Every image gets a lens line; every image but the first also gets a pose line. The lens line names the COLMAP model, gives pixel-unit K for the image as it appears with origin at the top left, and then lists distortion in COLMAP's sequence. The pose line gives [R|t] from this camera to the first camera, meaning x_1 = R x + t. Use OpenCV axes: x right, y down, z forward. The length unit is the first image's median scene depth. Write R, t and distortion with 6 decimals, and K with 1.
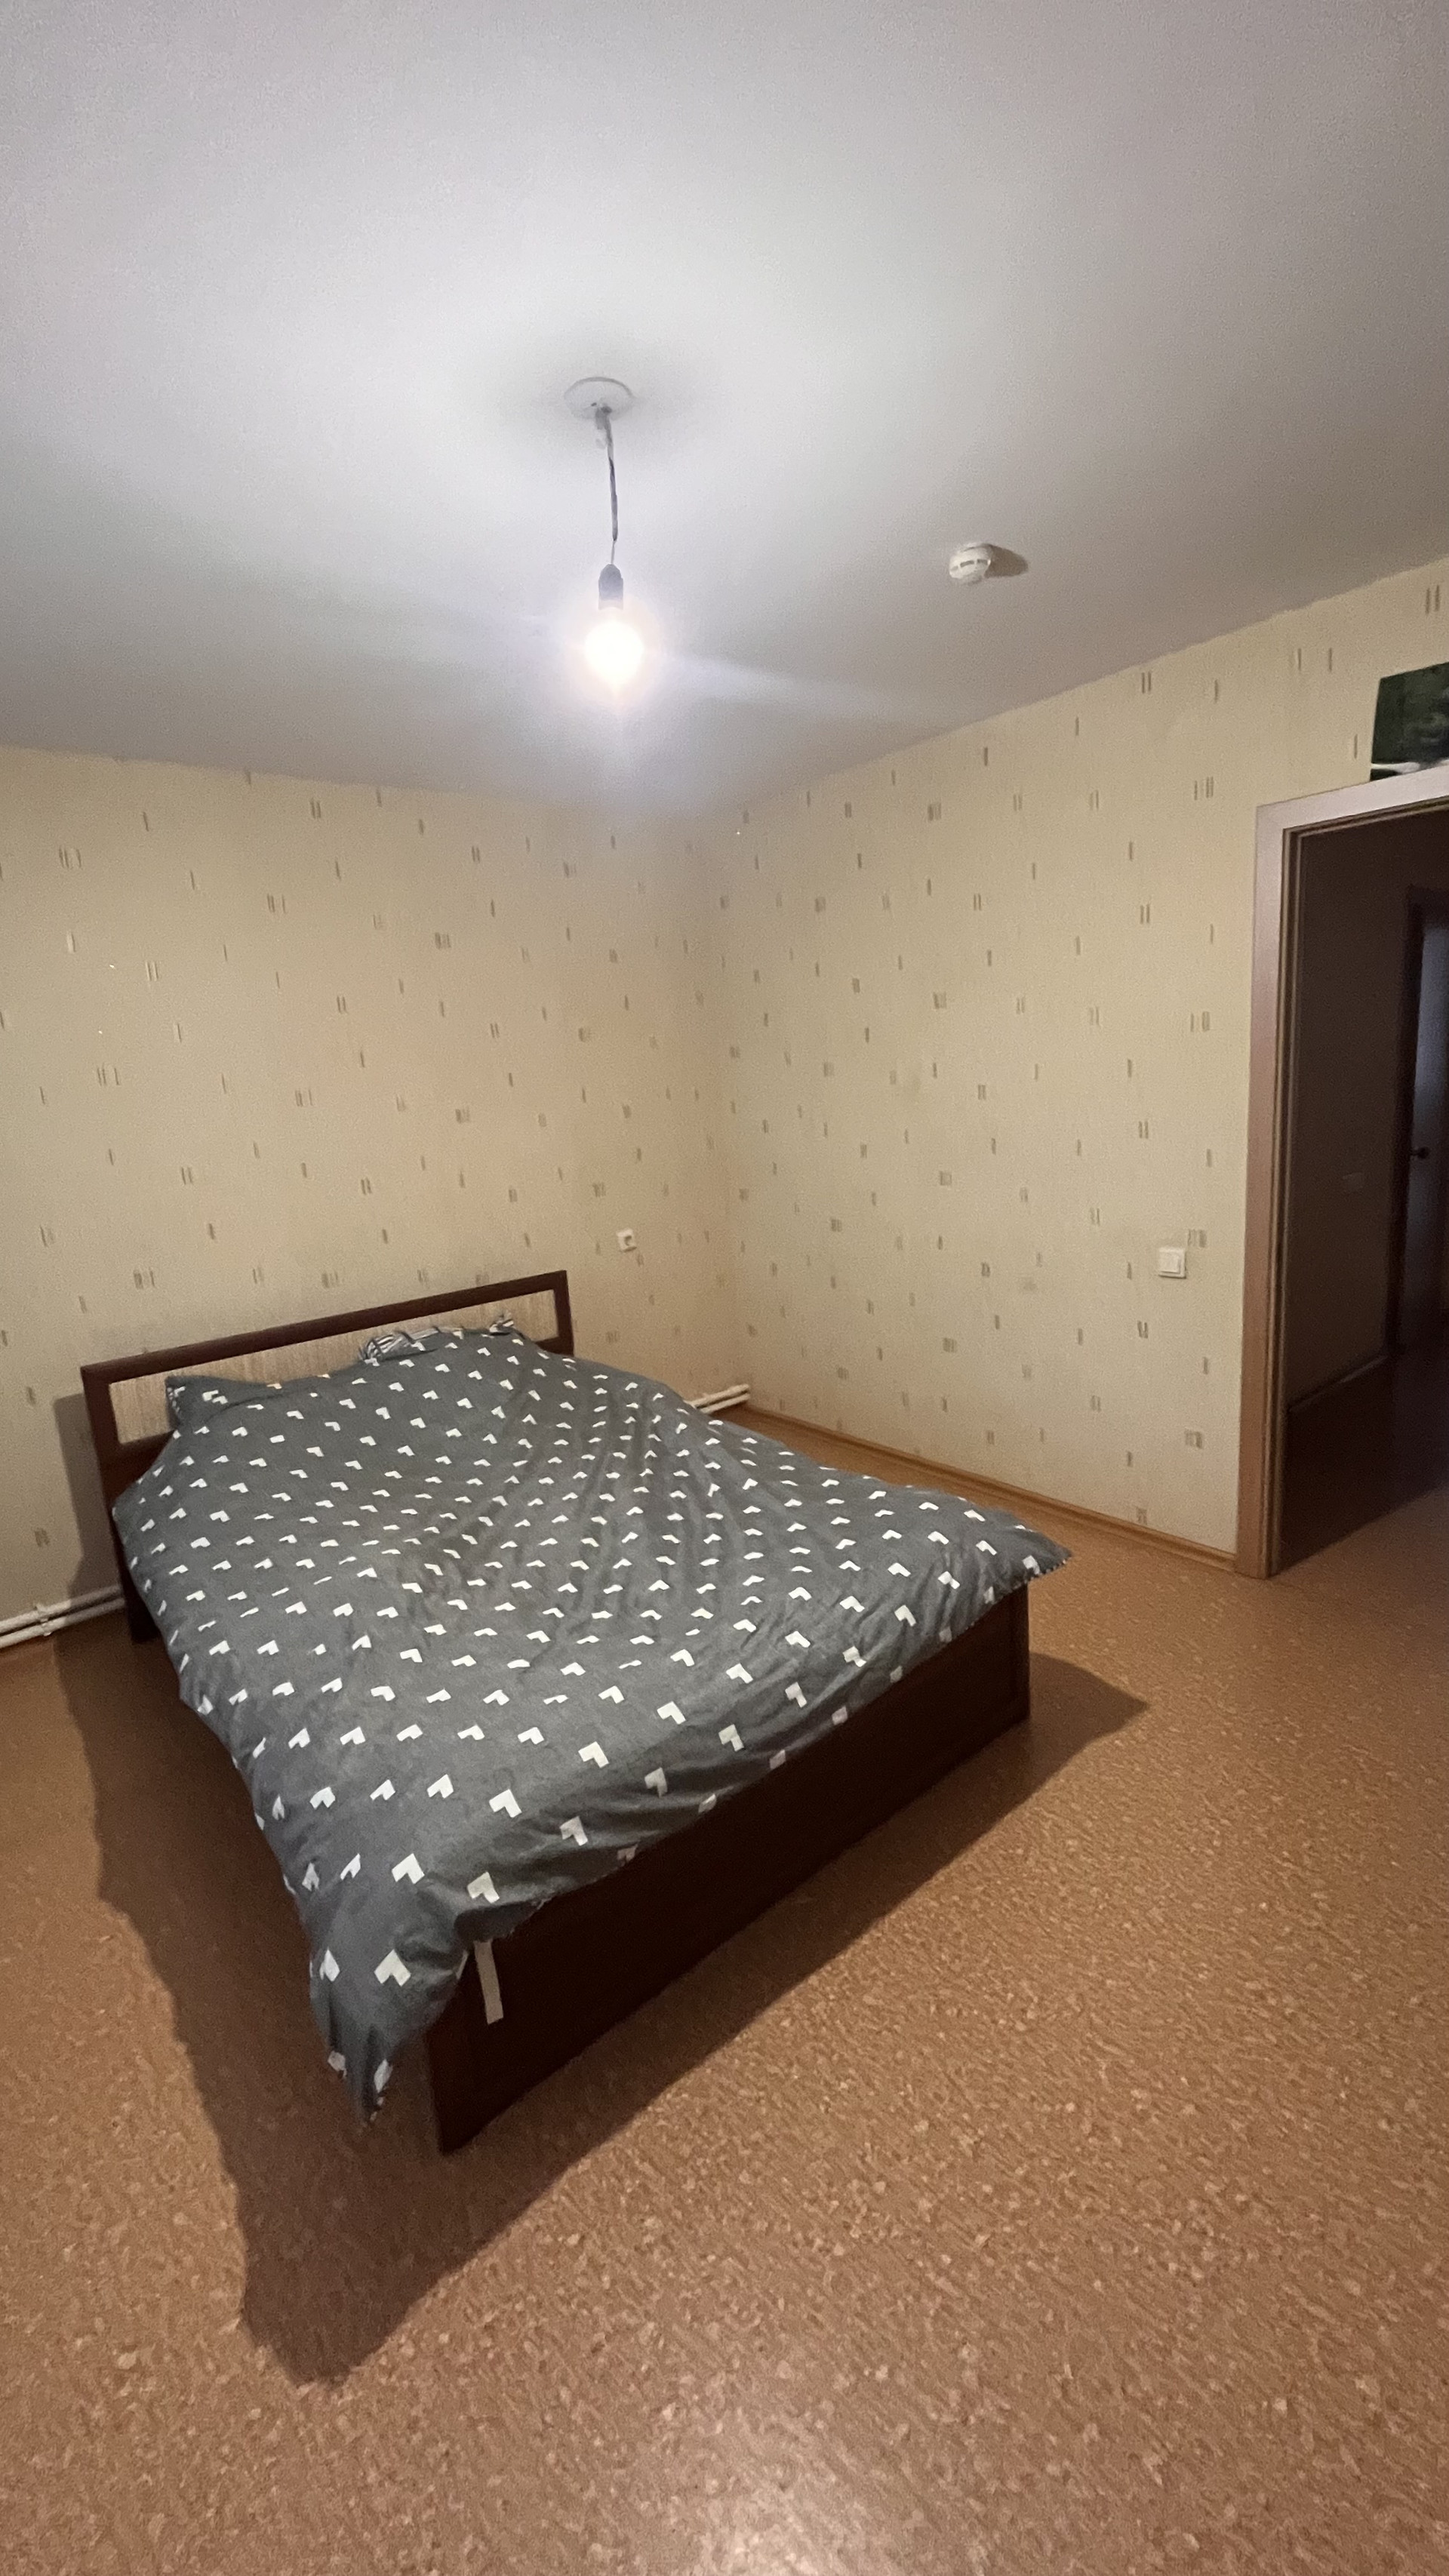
lens RADIAL K [[1034.2, 0, 730.6], [0, 1034.2, 1259.2], [0, 0, 1]] dist [-0.001039, -0.000471]
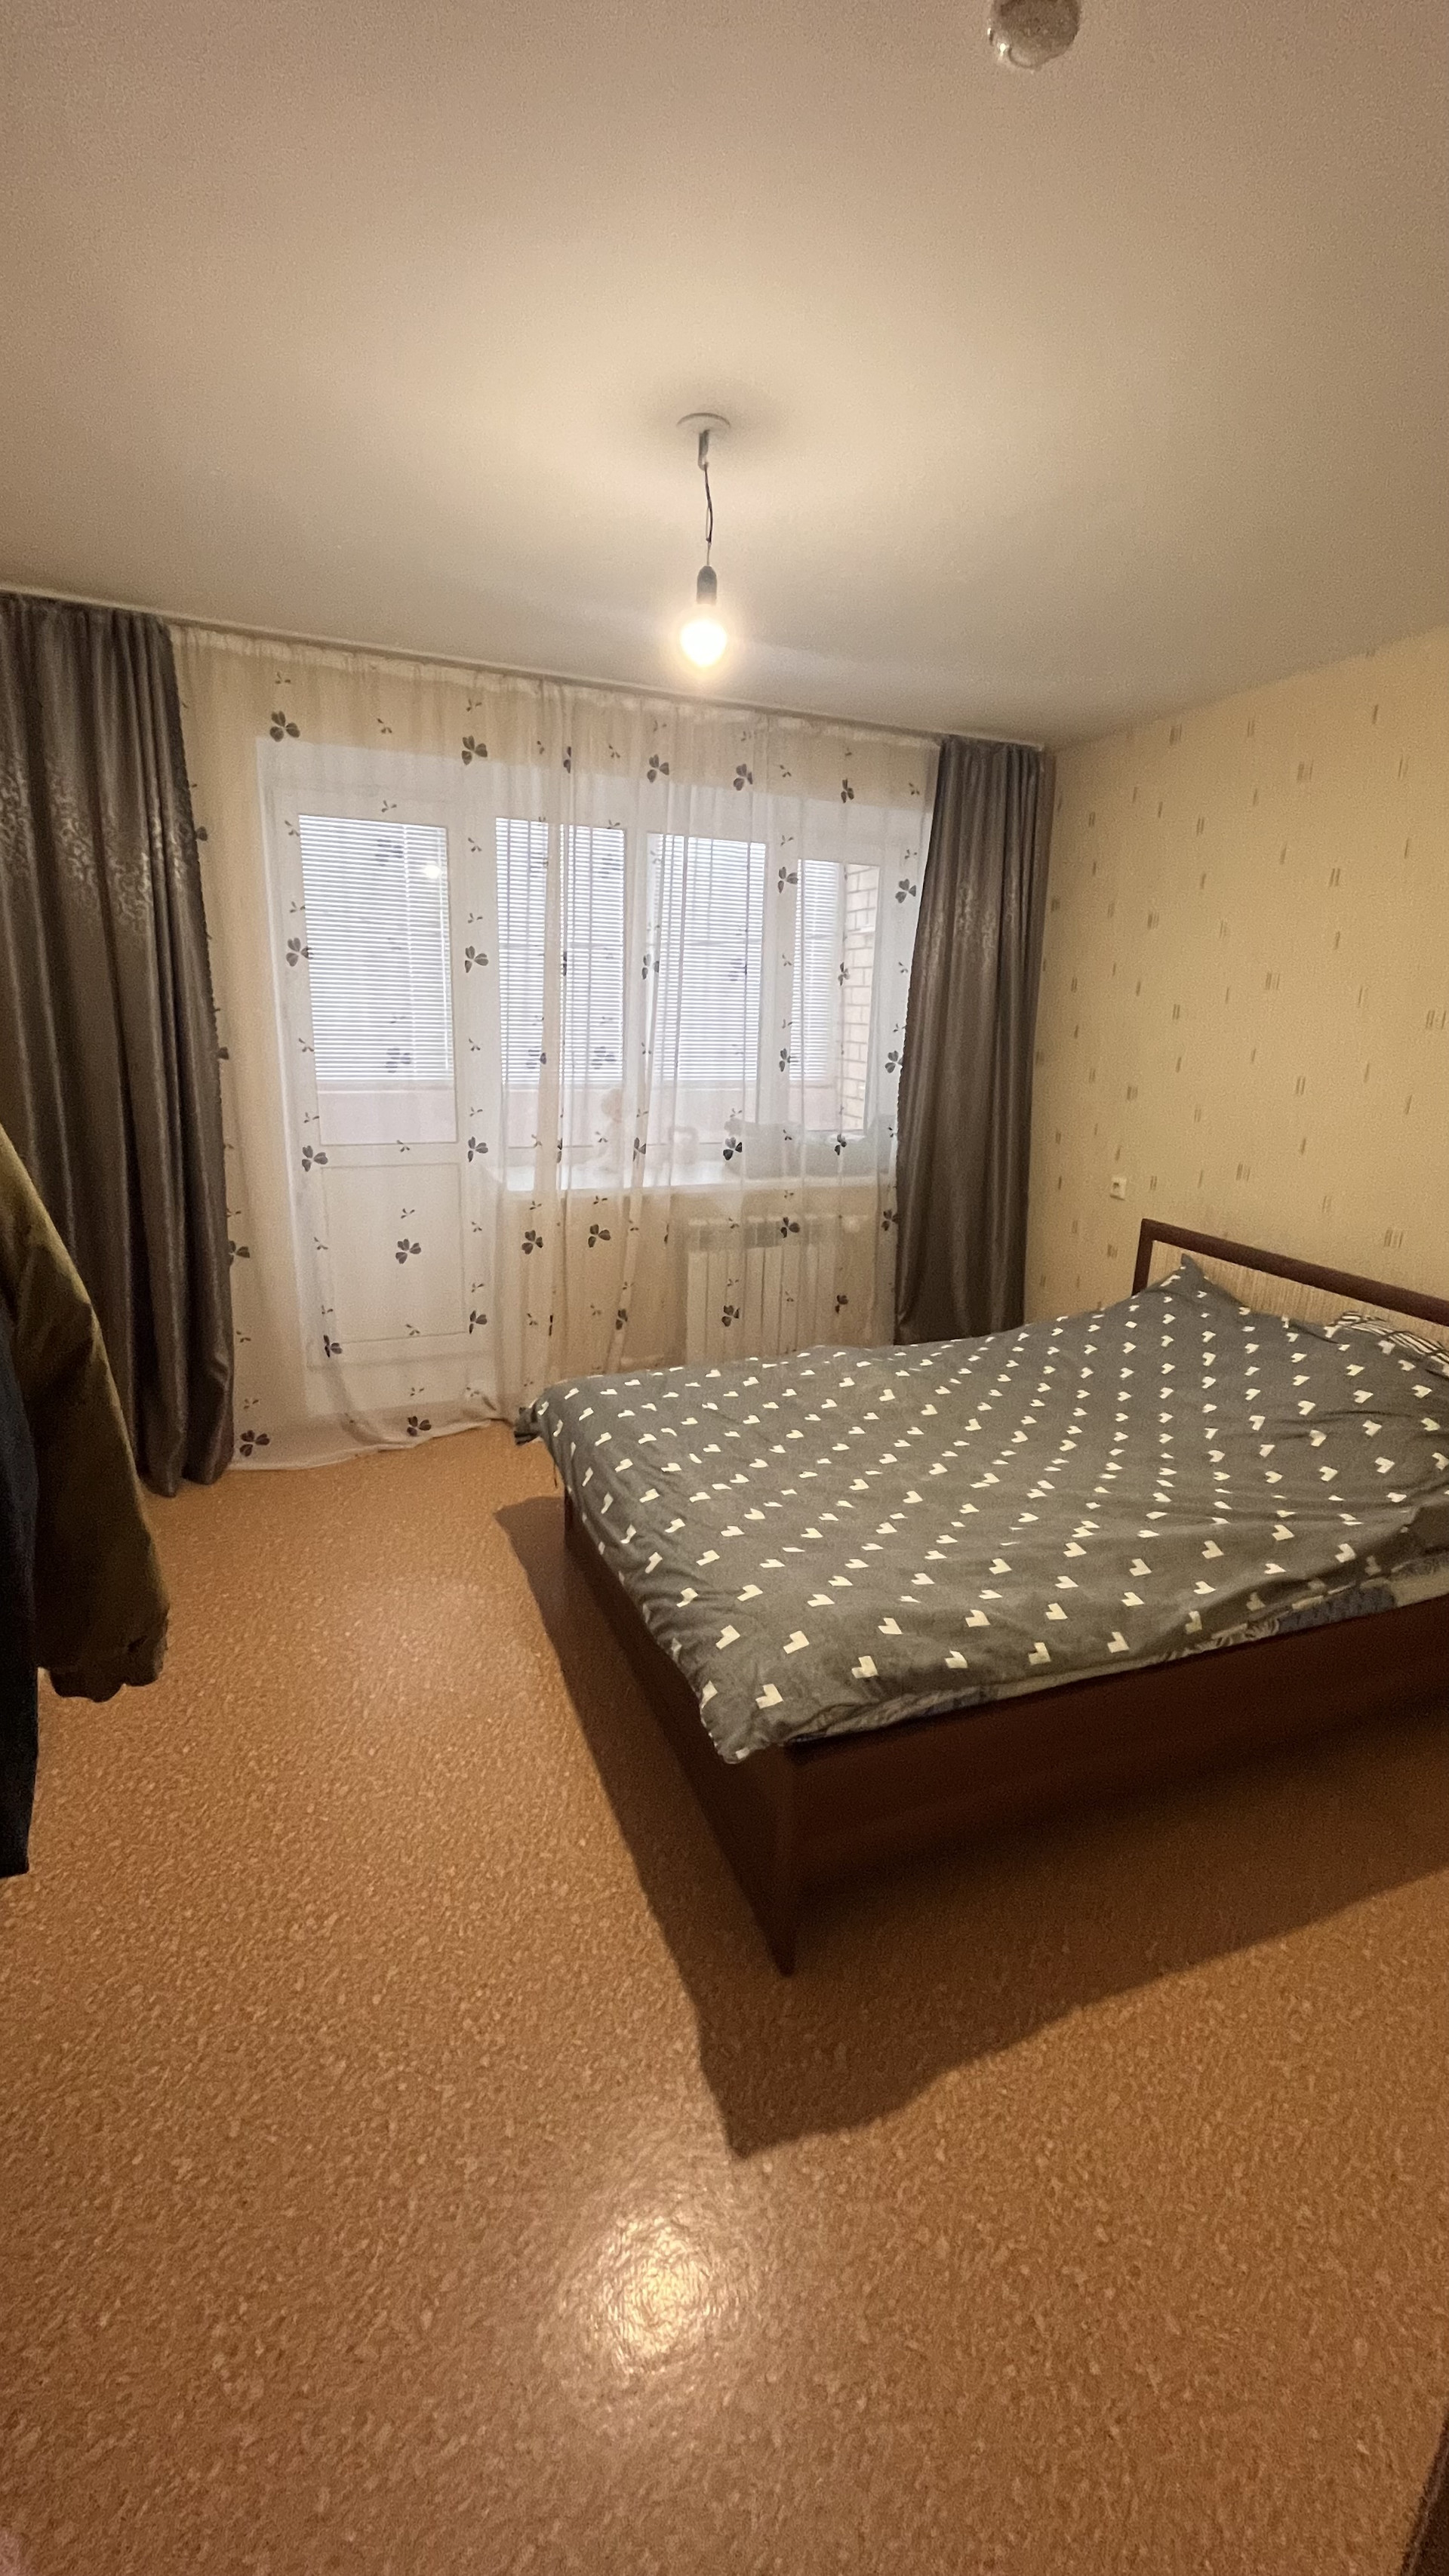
lens RADIAL K [[1034.2, 0, 730.6], [0, 1034.2, 1259.2], [0, 0, 1]] dist [-0.001039, -0.000471]
pose [[-0.303470, 0.287256, -0.908510, 0.944512], [-0.186792, 0.917039, 0.352347, -0.278796], [0.934352, 0.276629, -0.224637, 1.187518]]
